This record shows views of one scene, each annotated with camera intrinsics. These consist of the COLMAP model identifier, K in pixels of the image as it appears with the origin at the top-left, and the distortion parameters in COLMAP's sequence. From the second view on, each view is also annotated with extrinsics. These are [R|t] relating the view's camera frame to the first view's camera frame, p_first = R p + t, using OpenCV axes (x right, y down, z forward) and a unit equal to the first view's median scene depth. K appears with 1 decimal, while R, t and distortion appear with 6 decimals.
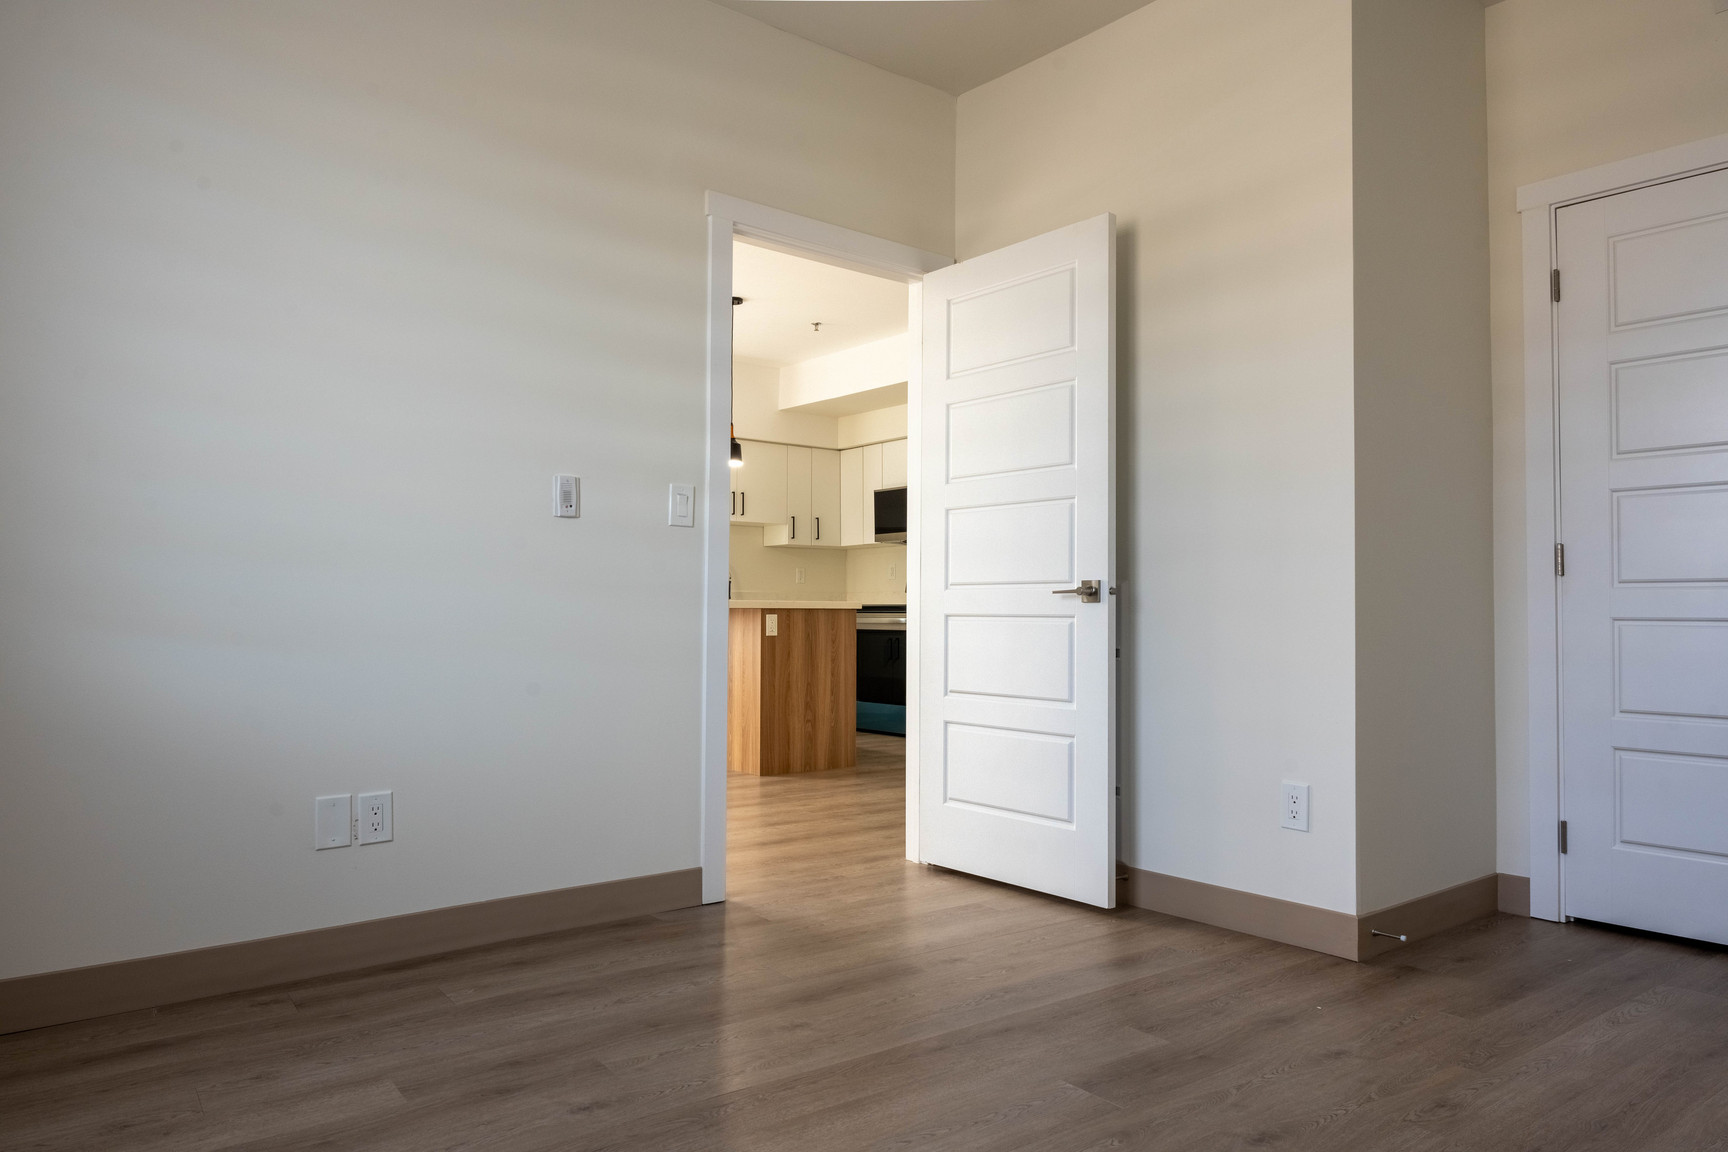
lens RADIAL K [[1161.2, 0, 876.5], [0, 1161.2, 579.6], [0, 0, 1]] dist [0.000348, -0.005525]
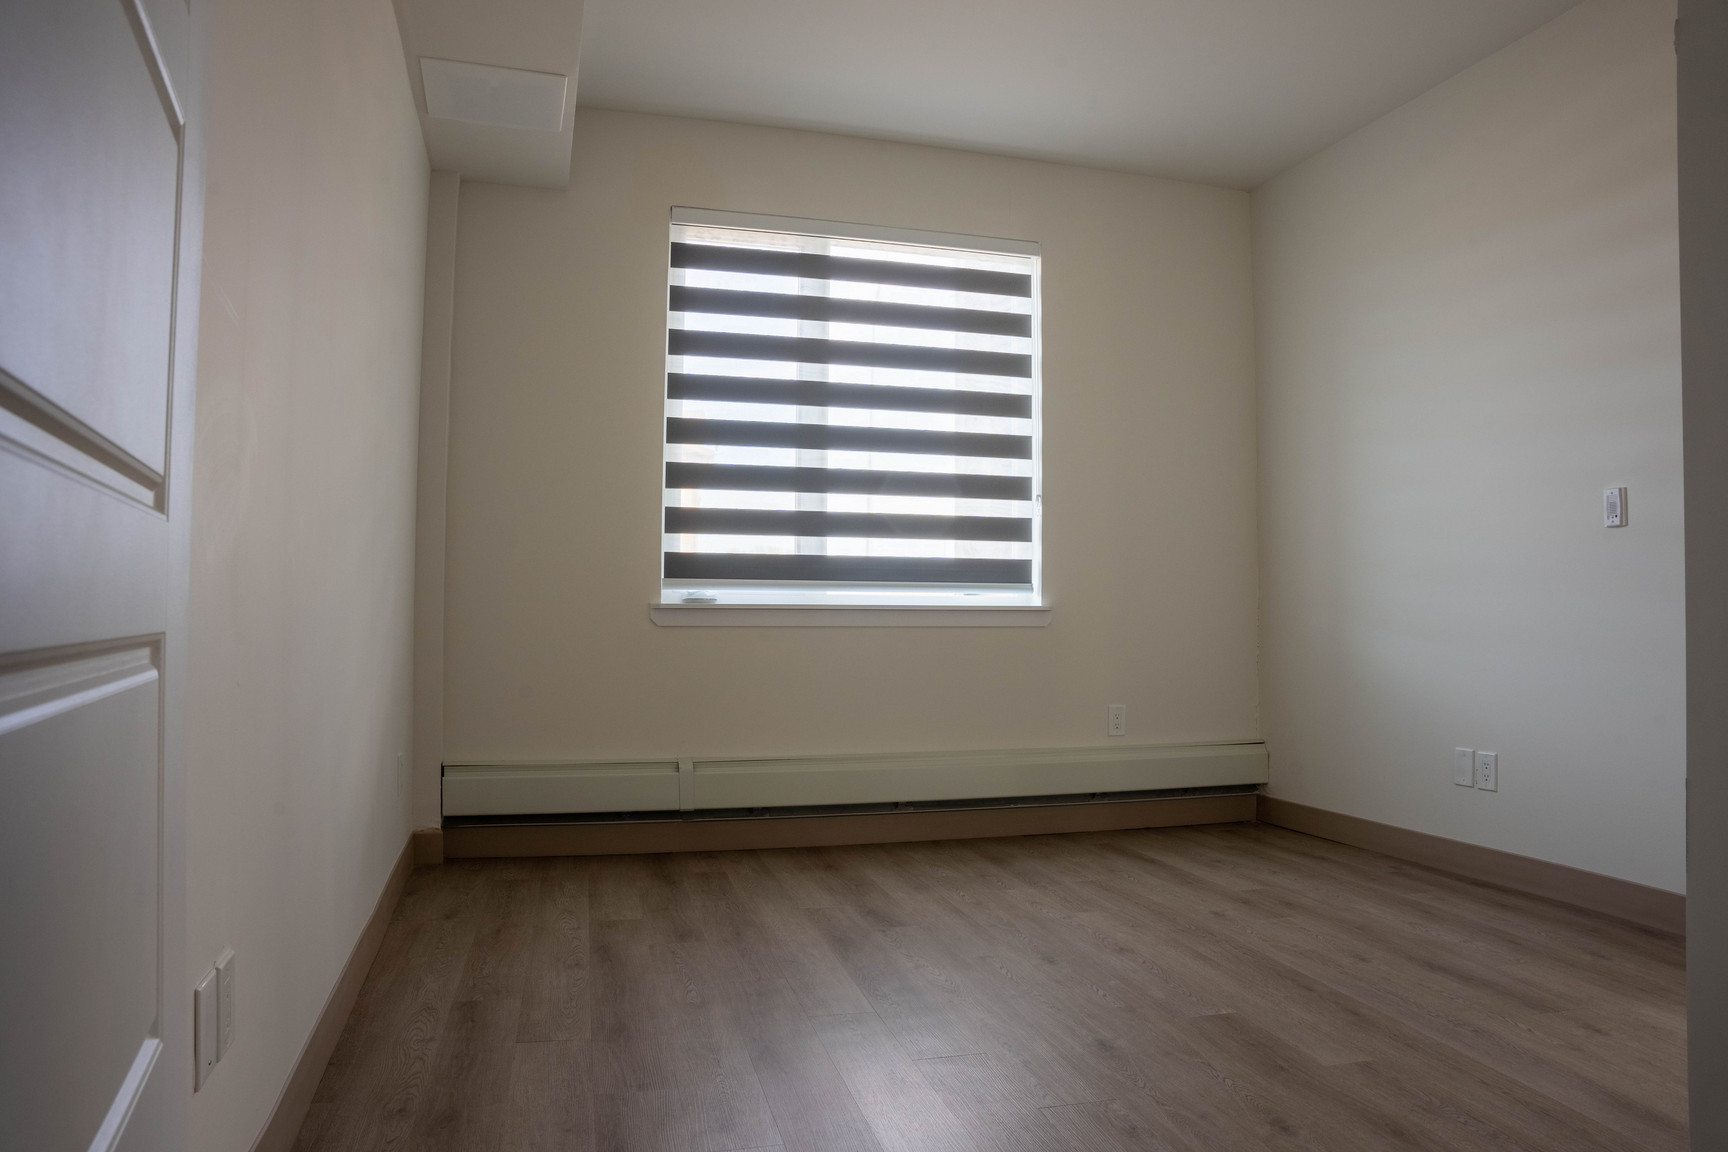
lens RADIAL K [[1161.2, 0, 876.5], [0, 1161.2, 579.6], [0, 0, 1]] dist [0.000348, -0.005525]
pose [[-0.375055, -0.032312, -0.926439, 1.179981], [0.014263, 0.999073, -0.040620, 0.033971], [0.926893, -0.028449, -0.374246, 0.948375]]
